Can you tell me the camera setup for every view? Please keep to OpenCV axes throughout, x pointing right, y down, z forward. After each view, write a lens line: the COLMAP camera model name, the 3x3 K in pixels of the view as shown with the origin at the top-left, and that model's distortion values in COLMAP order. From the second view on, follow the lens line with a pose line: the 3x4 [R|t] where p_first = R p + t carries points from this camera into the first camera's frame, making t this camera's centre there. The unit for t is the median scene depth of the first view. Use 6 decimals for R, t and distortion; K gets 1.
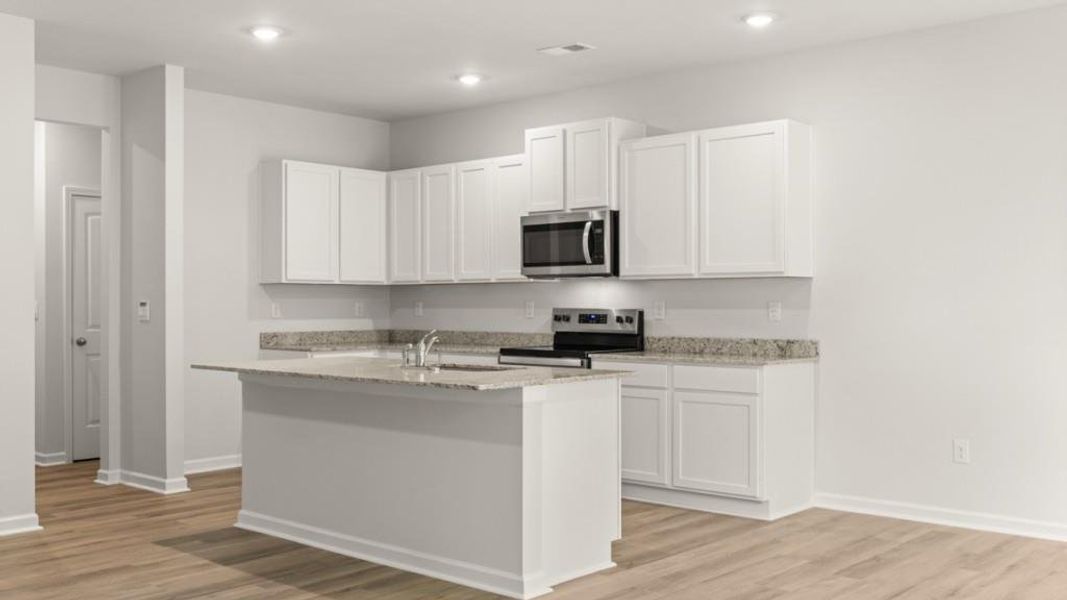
lens RADIAL K [[1050.0, 0, 525.3], [0, 1050.0, 305.2], [0, 0, 1]] dist [0.010842, 0.000000]
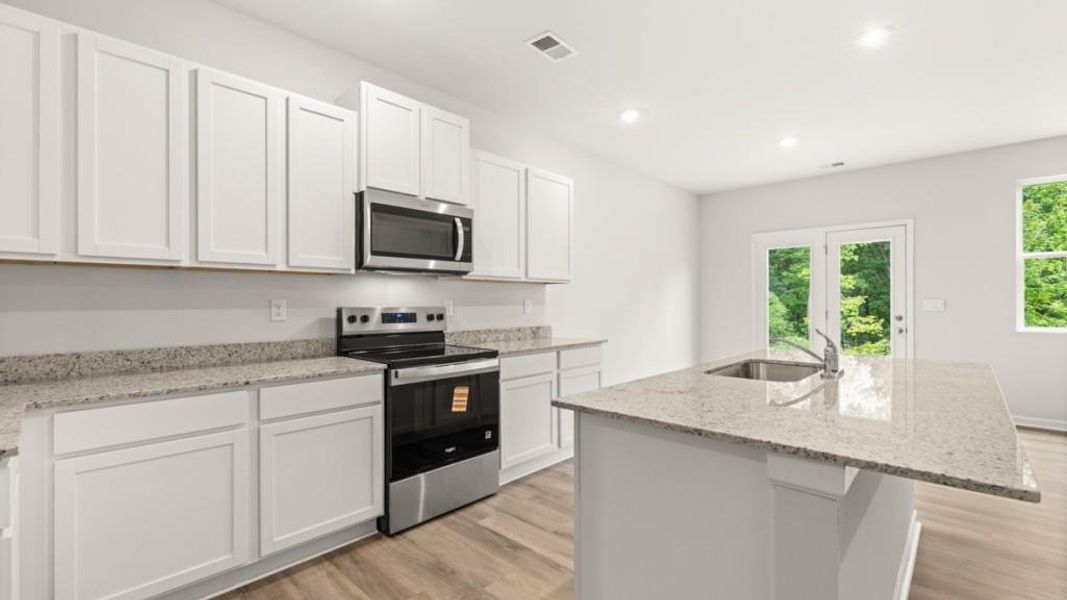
lens RADIAL K [[463.8, 0, 535.8], [0, 463.8, 298.8], [0, 0, 1]] dist [-0.001823, 0.000453]
pose [[0.010632, 0.008263, 0.999909, -0.369136], [0.003237, 0.999960, -0.008297, -0.000205], [-0.999938, 0.003325, 0.010605, 0.926269]]
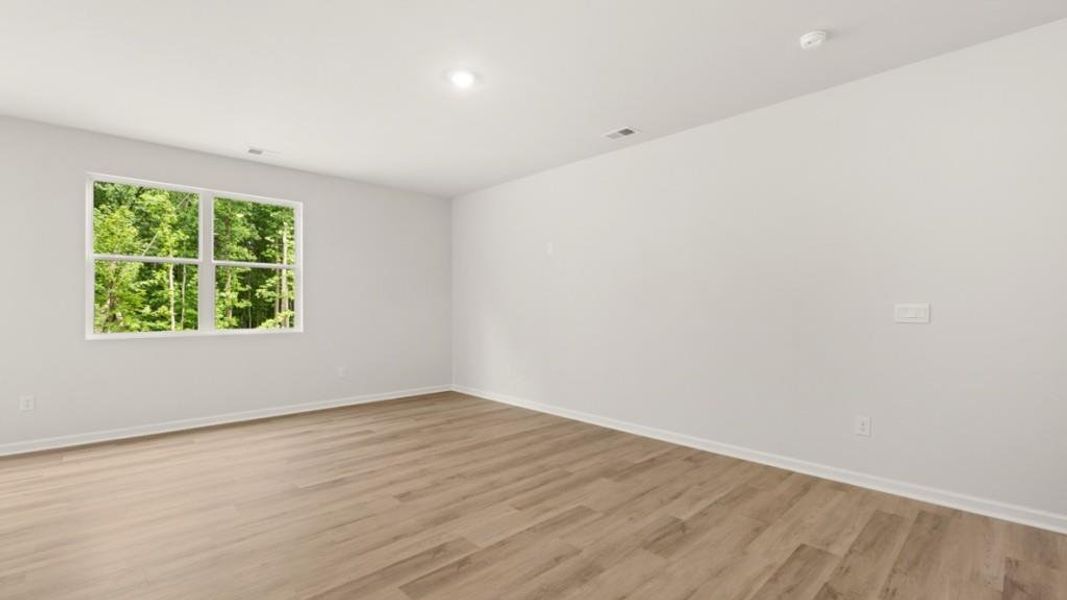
lens RADIAL K [[463.8, 0, 529.7], [0, 463.8, 302.8], [0, 0, 1]] dist [-0.001823, 0.000453]
pose [[-0.997195, 0.002012, 0.074814, -0.312866], [0.001632, 0.999985, -0.005134, 0.000147], [-0.074824, -0.004997, -0.997184, 0.797081]]
